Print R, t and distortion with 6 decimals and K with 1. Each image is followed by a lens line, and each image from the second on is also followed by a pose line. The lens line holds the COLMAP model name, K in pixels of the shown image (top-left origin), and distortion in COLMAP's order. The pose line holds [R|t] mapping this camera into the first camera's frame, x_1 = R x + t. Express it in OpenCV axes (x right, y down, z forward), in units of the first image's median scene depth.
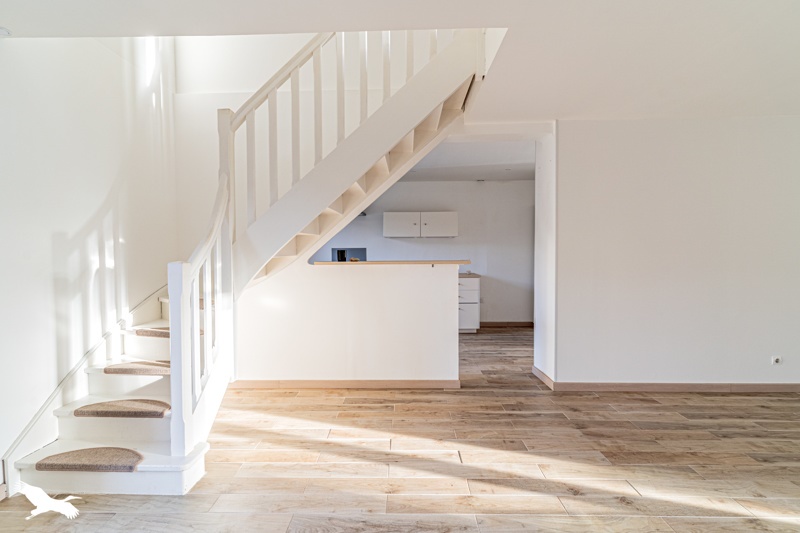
lens RADIAL K [[390.5, 0, 398.2], [0, 390.5, 265.5], [0, 0, 1]] dist [-0.003971, -0.000237]
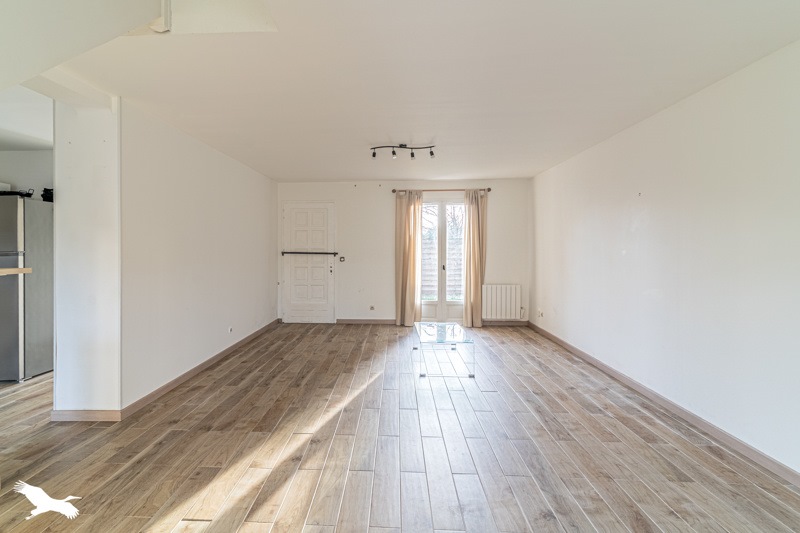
lens RADIAL K [[390.5, 0, 377.7], [0, 390.5, 250.7], [0, 0, 1]] dist [-0.003971, -0.000237]
pose [[0.013675, 0.002257, 0.999904, -0.525685], [0.040589, 0.999172, -0.002811, -0.018897], [-0.999082, 0.040624, 0.013572, 0.536663]]
